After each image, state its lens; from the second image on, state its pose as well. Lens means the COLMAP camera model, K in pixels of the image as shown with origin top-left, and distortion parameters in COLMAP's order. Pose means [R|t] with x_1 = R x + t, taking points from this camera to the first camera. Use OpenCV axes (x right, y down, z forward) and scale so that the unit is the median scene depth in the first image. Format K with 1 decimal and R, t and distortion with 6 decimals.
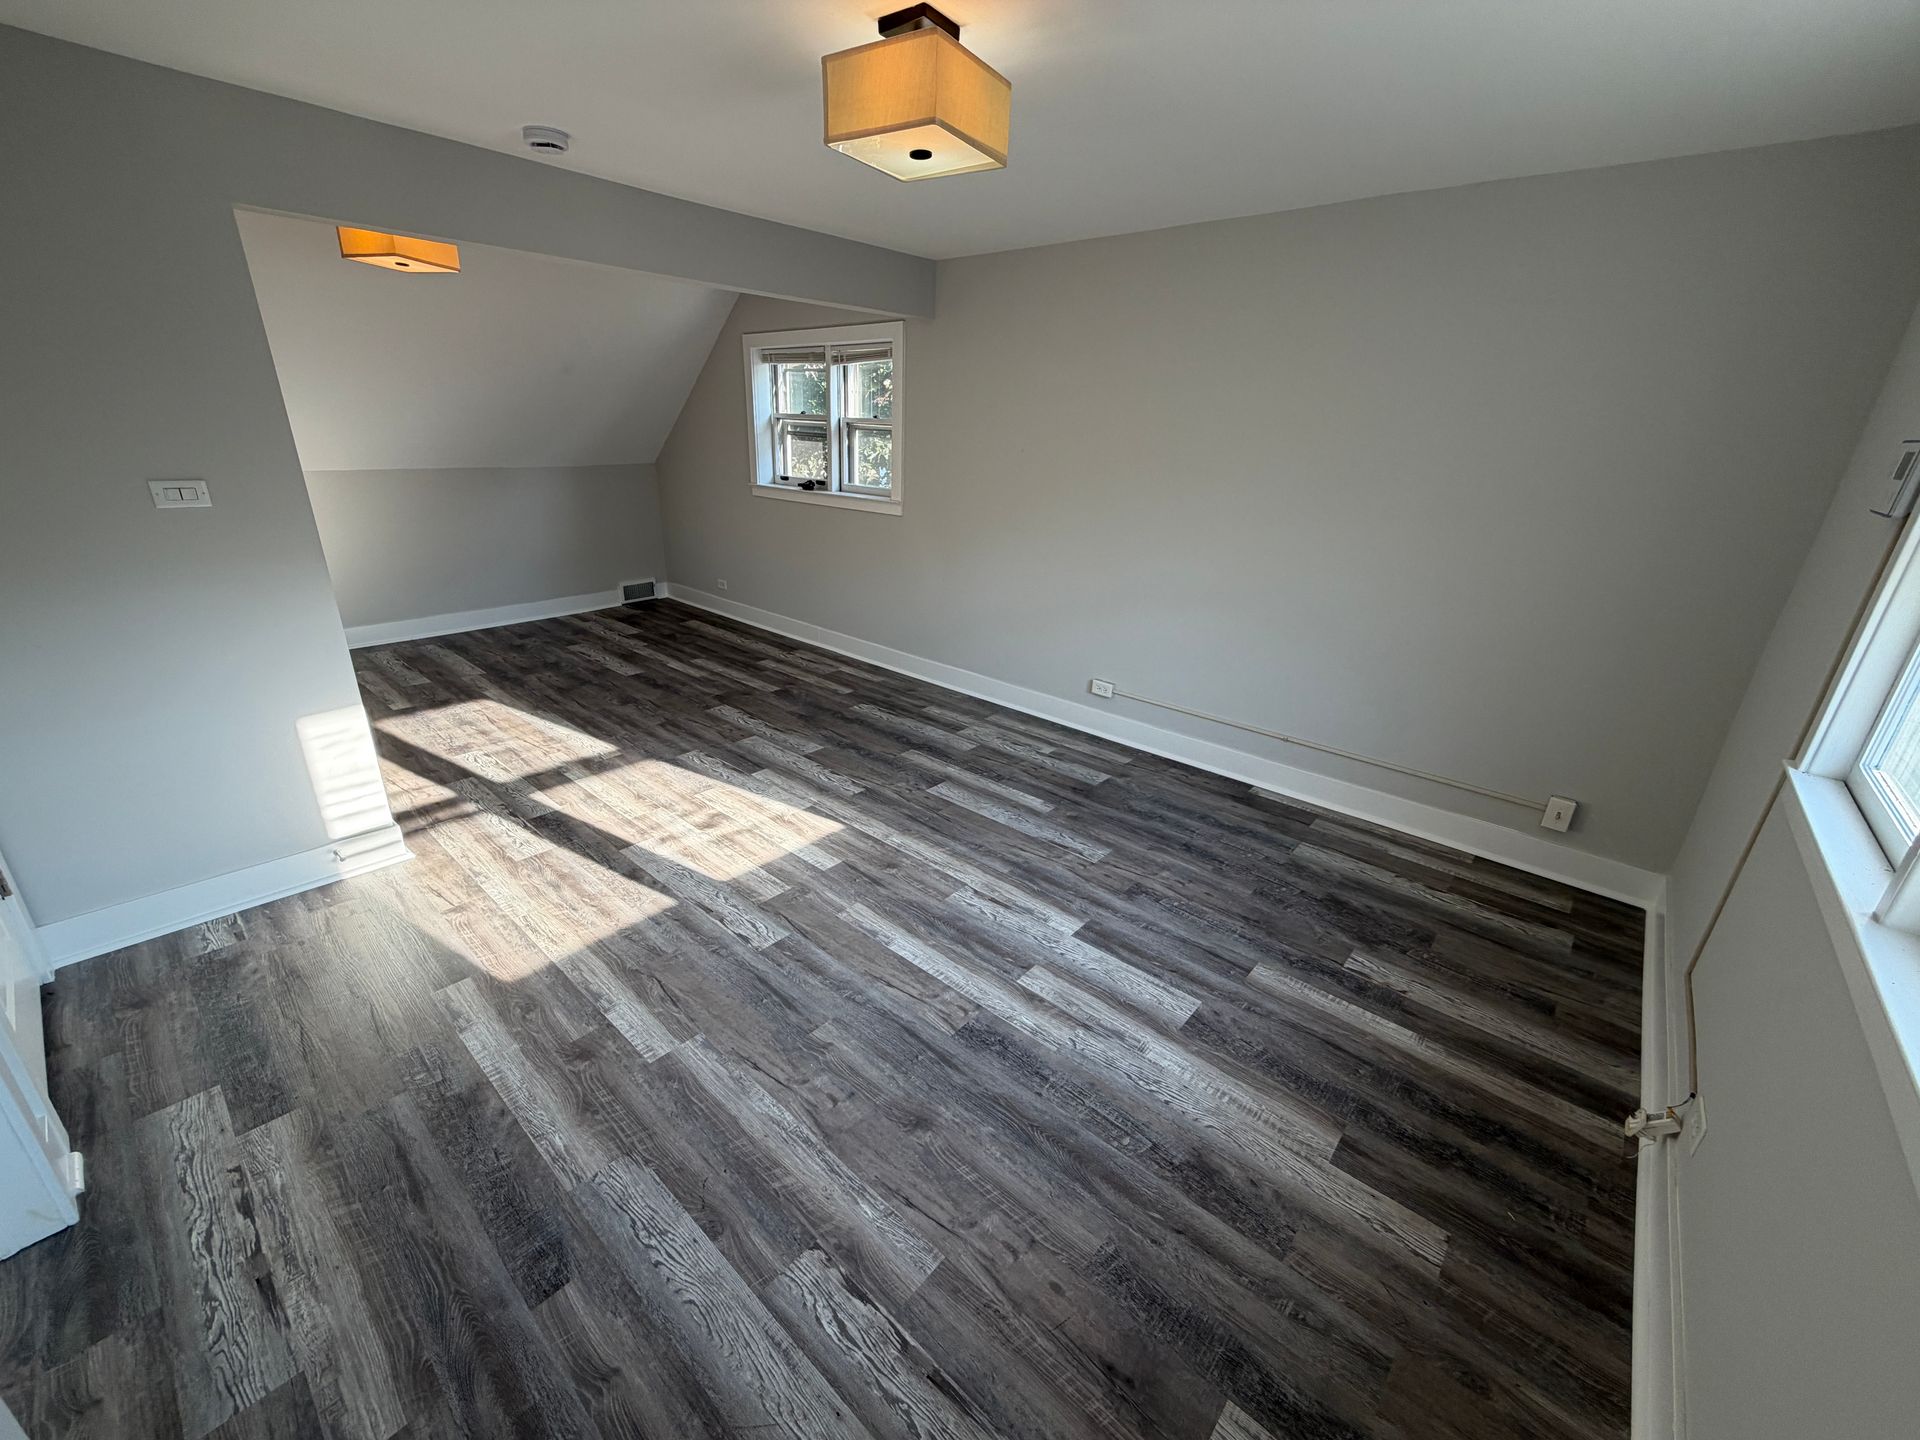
lens RADIAL K [[764.2, 0, 955.7], [0, 764.2, 718.5], [0, 0, 1]] dist [0.000205, -0.000197]
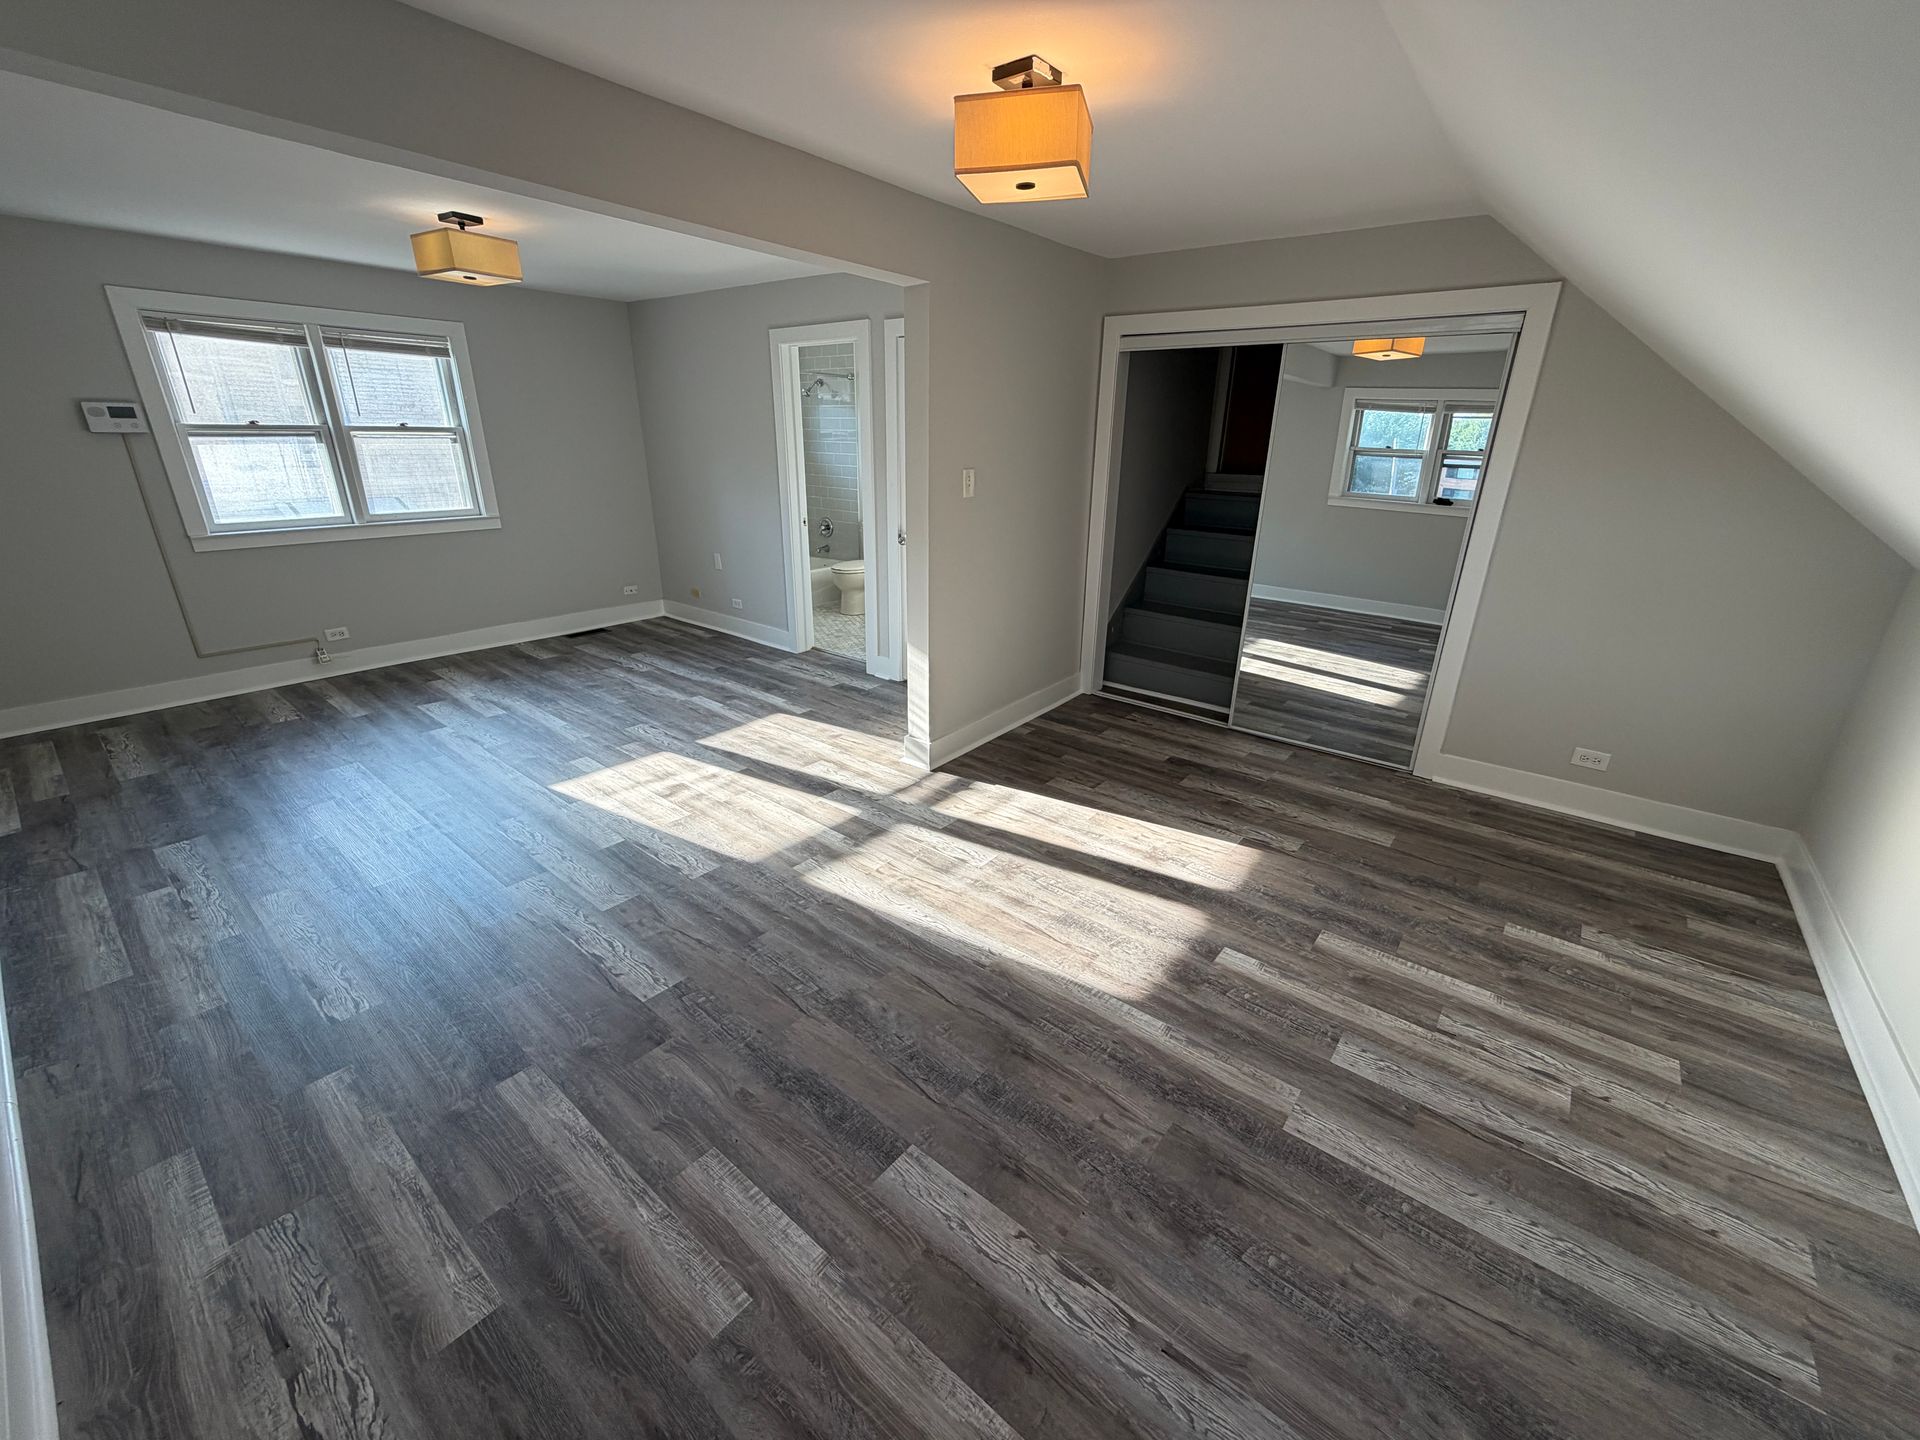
lens RADIAL K [[764.2, 0, 955.7], [0, 764.2, 718.5], [0, 0, 1]] dist [0.000205, -0.000197]
pose [[-0.997953, -0.029368, -0.056804, -0.648569], [-0.059742, 0.744971, 0.664416, -0.678113], [0.022804, 0.666450, -0.745201, 1.731847]]
